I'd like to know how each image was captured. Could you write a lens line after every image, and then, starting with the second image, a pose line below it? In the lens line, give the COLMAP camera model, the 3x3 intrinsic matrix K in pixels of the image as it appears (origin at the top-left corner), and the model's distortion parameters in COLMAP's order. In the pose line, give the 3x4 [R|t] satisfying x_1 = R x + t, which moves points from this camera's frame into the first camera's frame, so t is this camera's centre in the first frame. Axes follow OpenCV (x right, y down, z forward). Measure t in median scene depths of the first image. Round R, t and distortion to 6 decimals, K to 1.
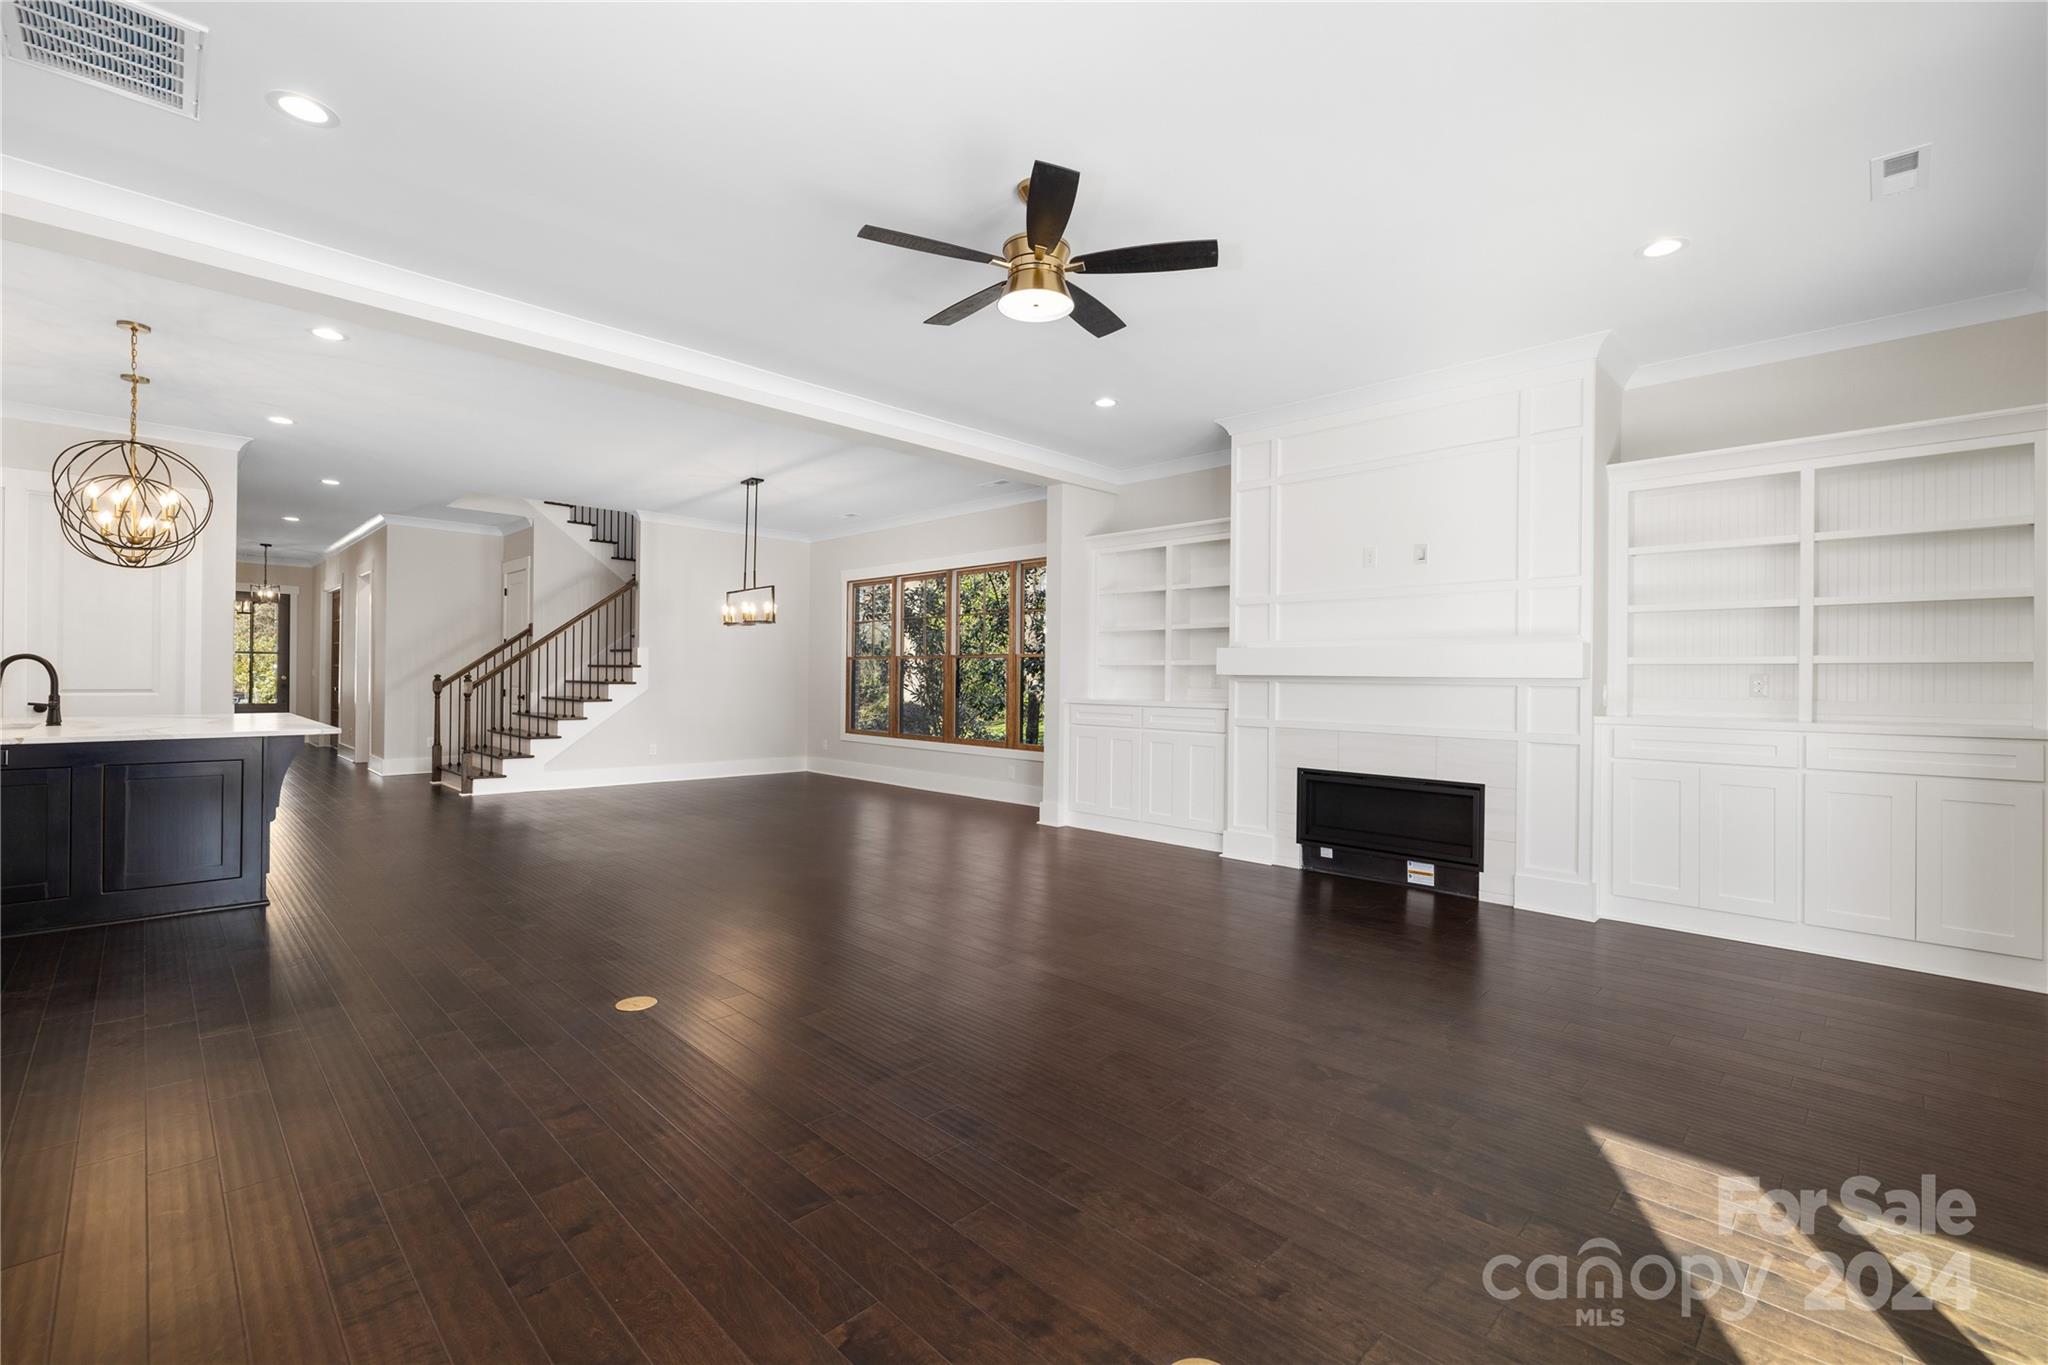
lens RADIAL K [[880.7, 0, 1027.6], [0, 880.7, 678.1], [0, 0, 1]] dist [0.000763, -0.000218]
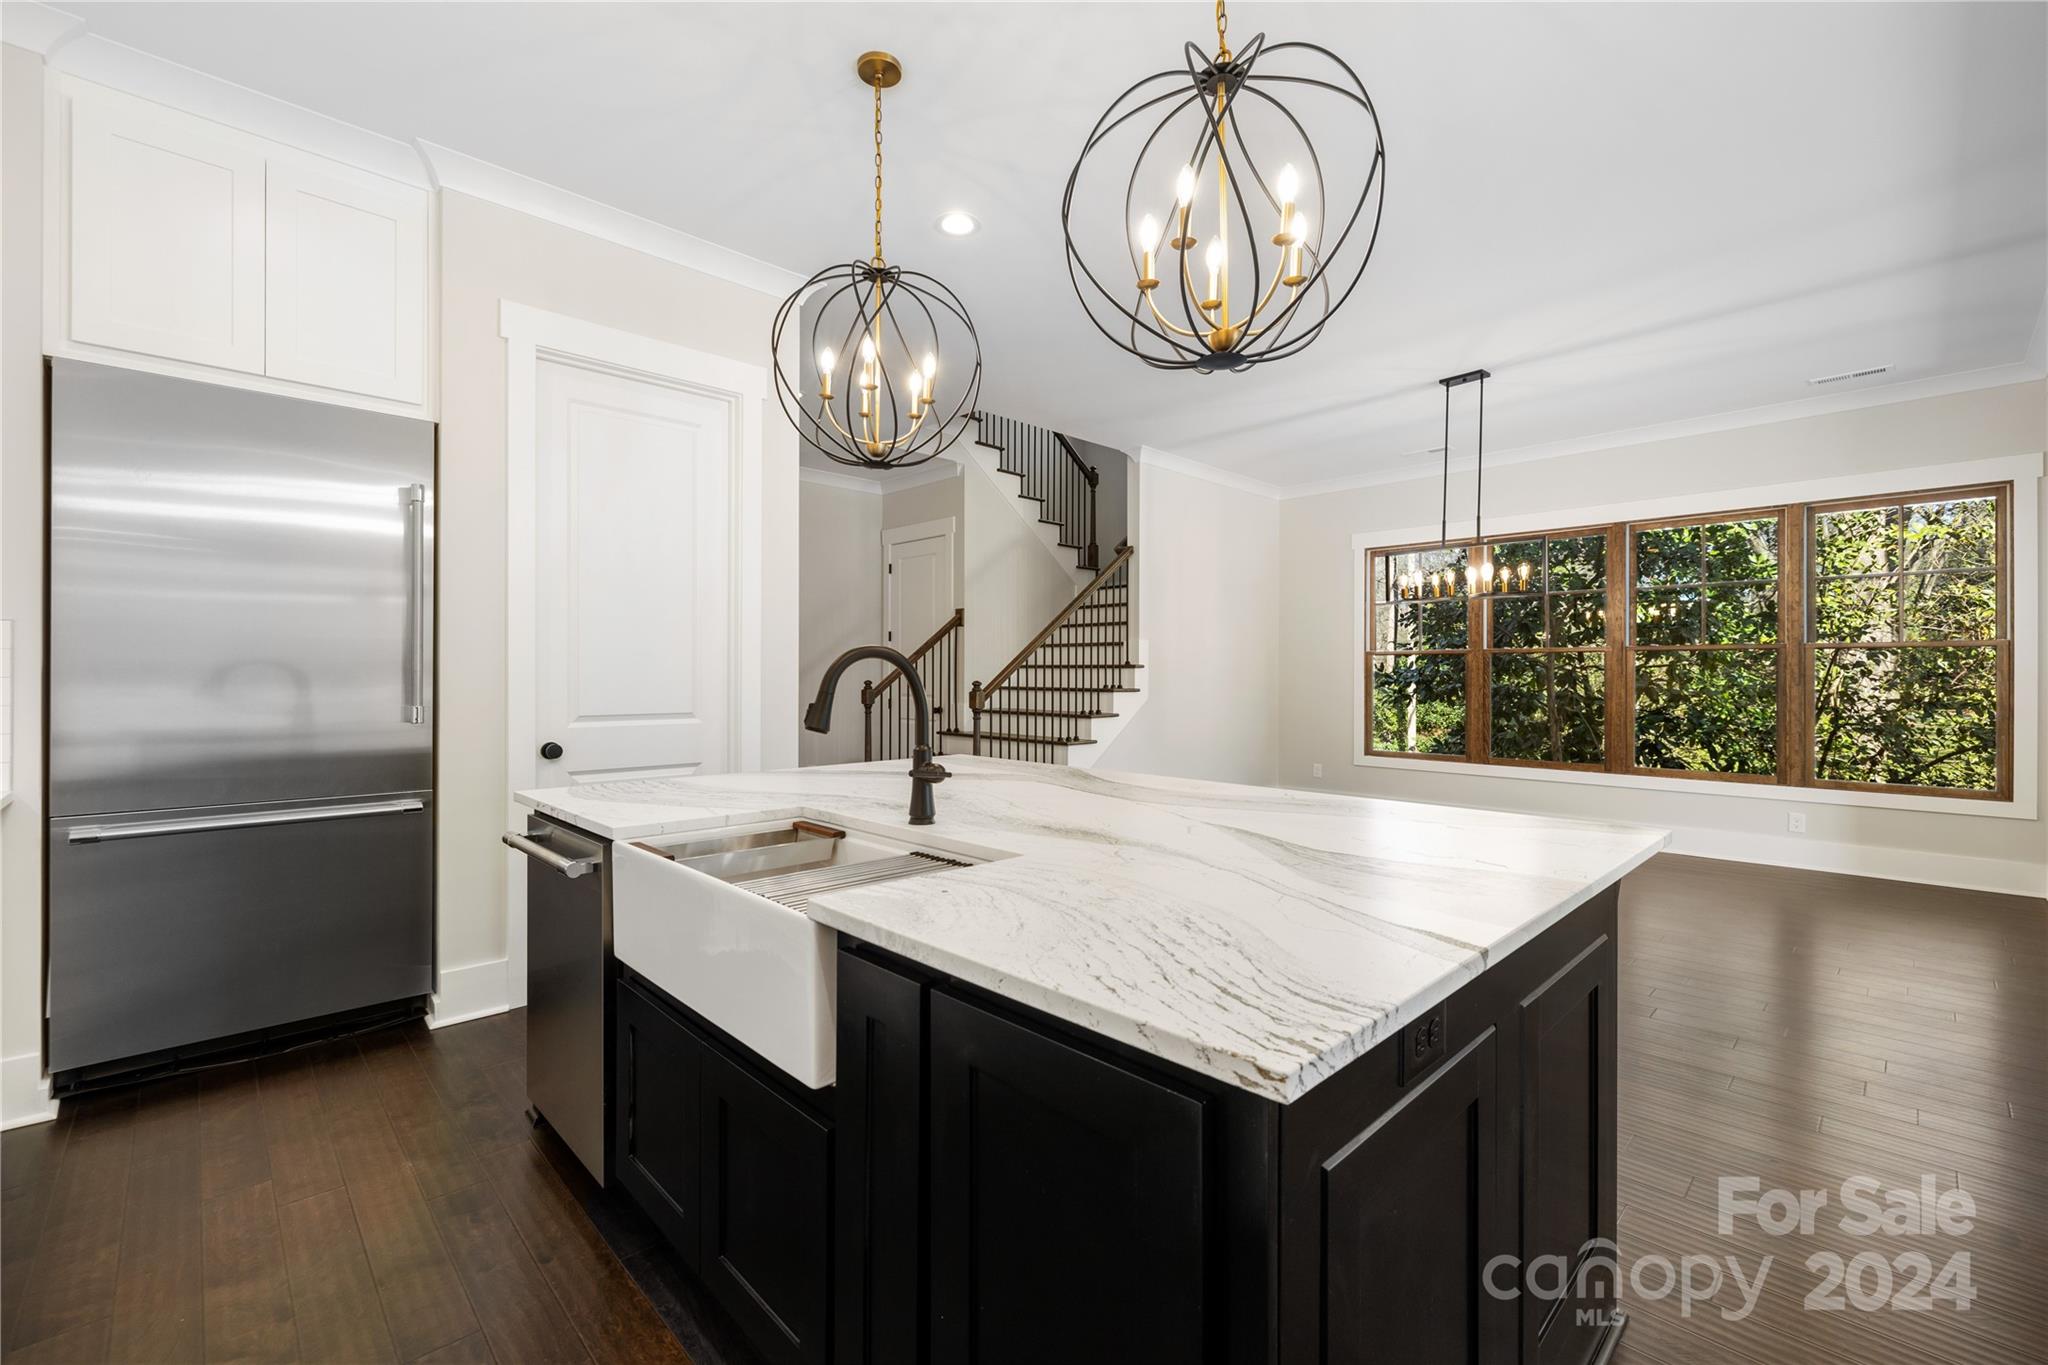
lens RADIAL K [[880.7, 0, 1031.2], [0, 880.7, 673.3], [0, 0, 1]] dist [0.000763, -0.000218]
pose [[0.999572, -0.008619, -0.027962, -0.514785], [0.008540, 0.999959, -0.002941, -0.006587], [0.027986, 0.002701, 0.999605, 0.291863]]
